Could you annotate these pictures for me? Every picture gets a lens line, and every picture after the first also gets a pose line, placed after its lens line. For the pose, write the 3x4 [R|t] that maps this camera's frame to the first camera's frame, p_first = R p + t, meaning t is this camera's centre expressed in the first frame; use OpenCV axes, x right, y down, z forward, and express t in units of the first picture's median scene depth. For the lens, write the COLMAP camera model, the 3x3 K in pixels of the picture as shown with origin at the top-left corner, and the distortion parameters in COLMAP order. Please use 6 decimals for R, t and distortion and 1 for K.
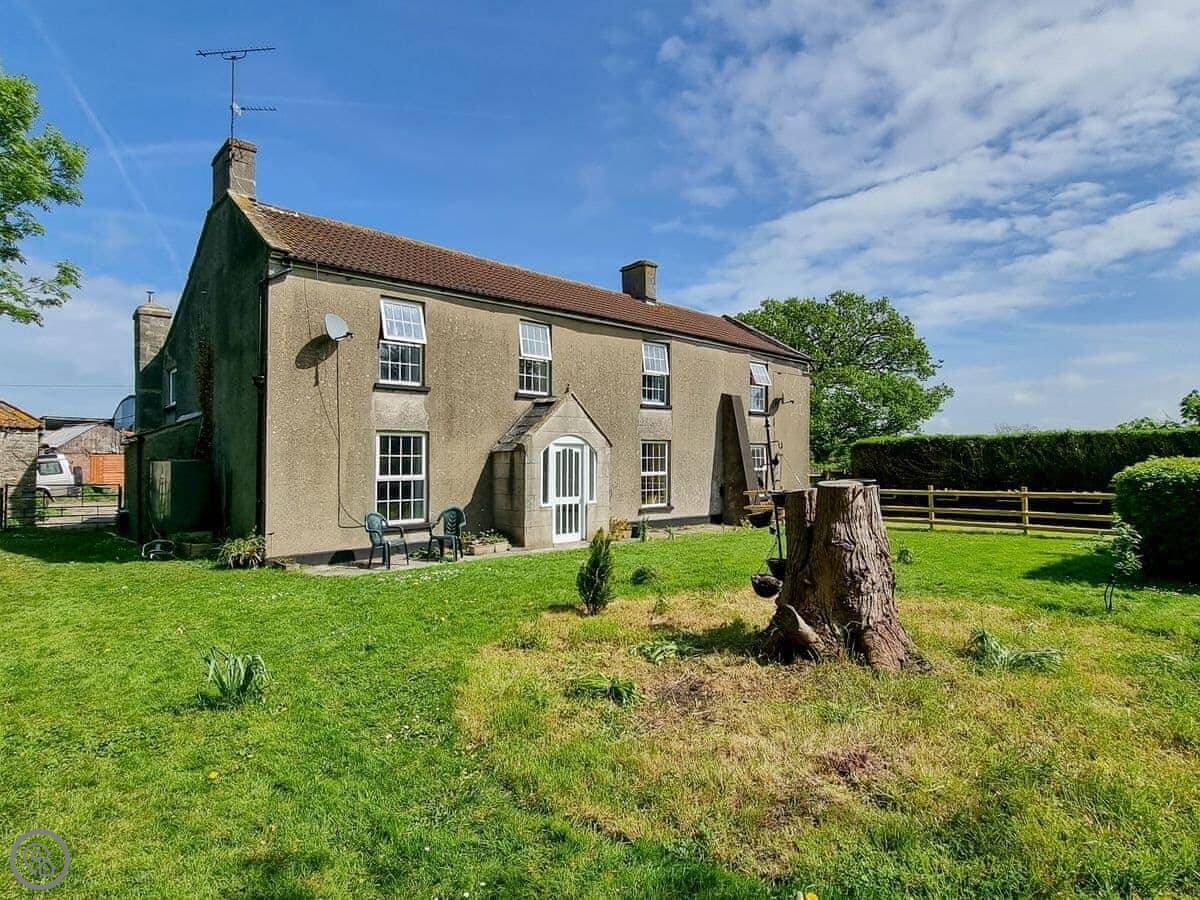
lens RADIAL K [[1039.7, 0, 599.0], [0, 1039.7, 453.4], [0, 0, 1]] dist [-0.021436, 0.010321]
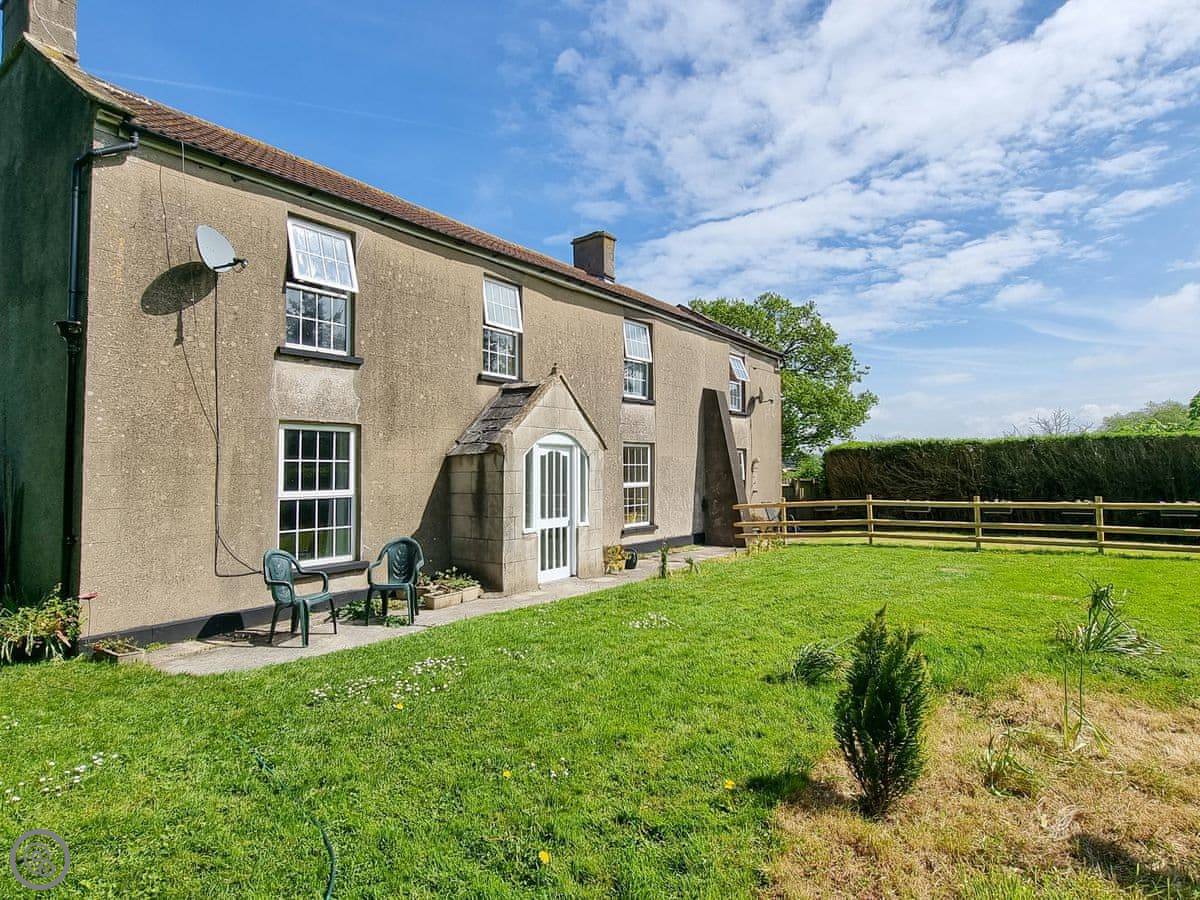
lens RADIAL K [[808.2, 0, 610.5], [0, 808.2, 445.5], [0, 0, 1]] dist [-0.045093, 0.029487]
pose [[0.974026, 0.002994, 0.226417, -0.106501], [0.002861, 0.999670, -0.025527, 0.005245], [-0.226419, 0.025512, 0.973696, 0.394433]]
